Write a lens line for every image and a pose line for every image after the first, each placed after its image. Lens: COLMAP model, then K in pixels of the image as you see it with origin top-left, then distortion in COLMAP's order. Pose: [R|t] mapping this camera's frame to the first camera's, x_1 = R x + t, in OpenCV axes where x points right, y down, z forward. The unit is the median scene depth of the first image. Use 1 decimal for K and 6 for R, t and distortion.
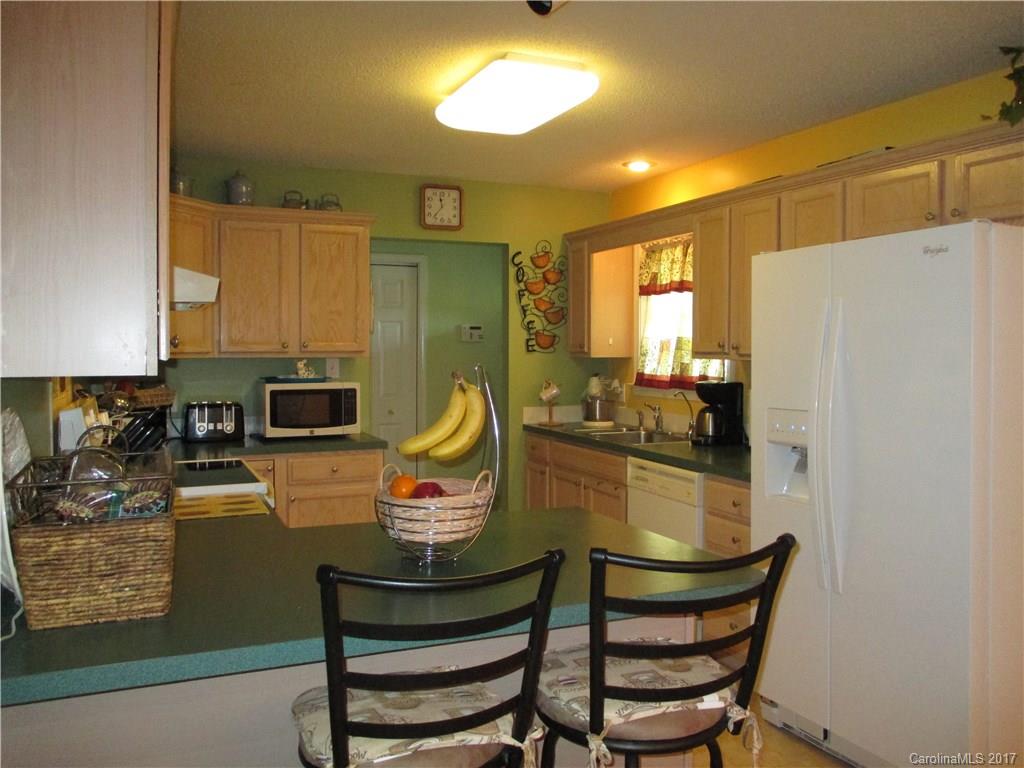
lens RADIAL K [[857.8, 0, 519.2], [0, 857.8, 385.2], [0, 0, 1]] dist [-0.012779, -0.004988]
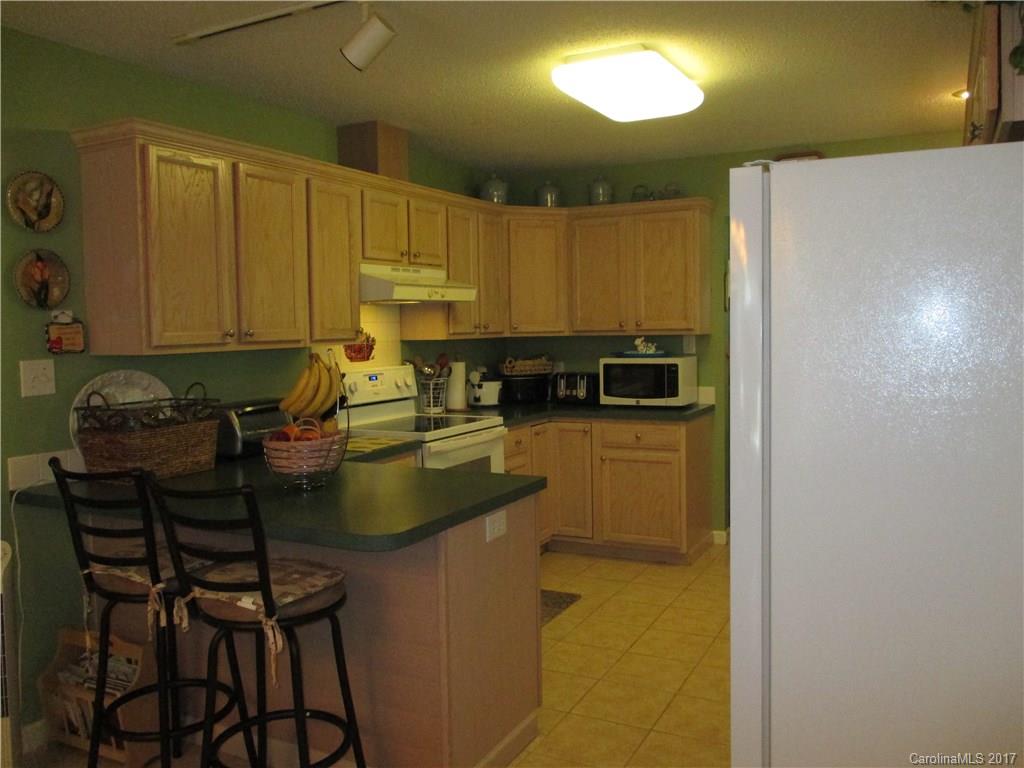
lens RADIAL K [[857.8, 0, 518.2], [0, 857.8, 380.9], [0, 0, 1]] dist [-0.012779, -0.004988]
pose [[0.633555, 0.039570, -0.772685, 0.521727], [-0.019632, 0.999192, 0.035073, -0.008869], [0.773449, -0.007051, 0.633820, 0.171611]]
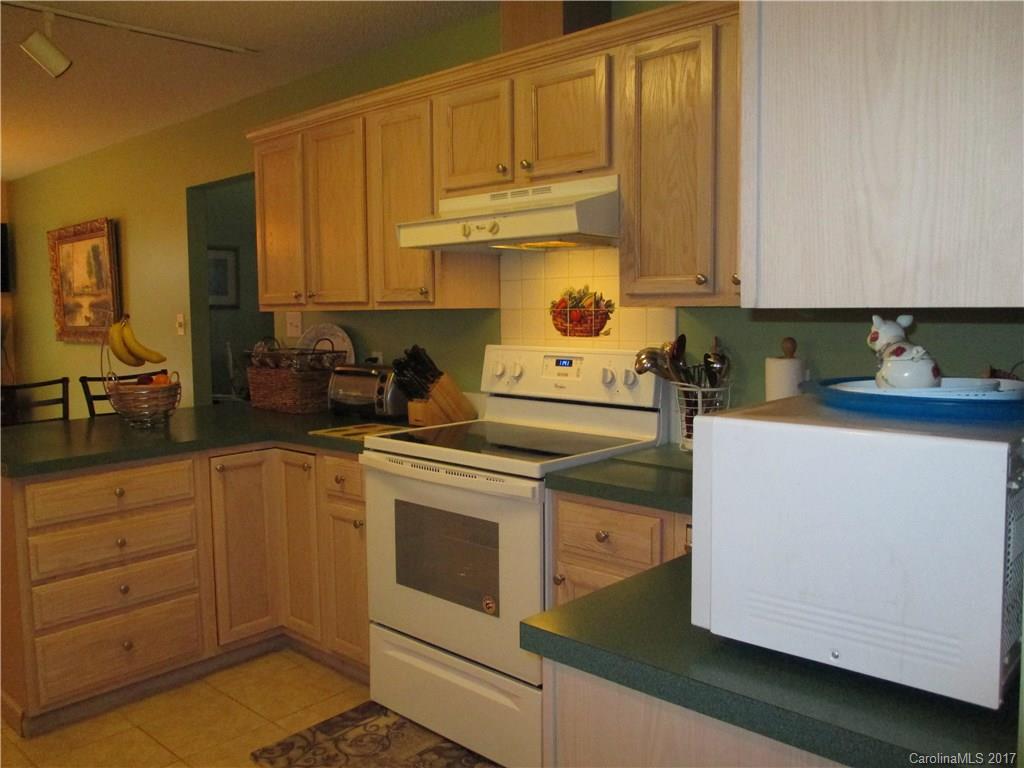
lens RADIAL K [[857.8, 0, 512.3], [0, 857.8, 377.2], [0, 0, 1]] dist [-0.012779, -0.004988]
pose [[-0.922927, 0.042913, -0.382577, -0.050748], [-0.006728, 0.991818, 0.127482, -0.044461], [0.384917, 0.120230, -0.915087, 1.219050]]
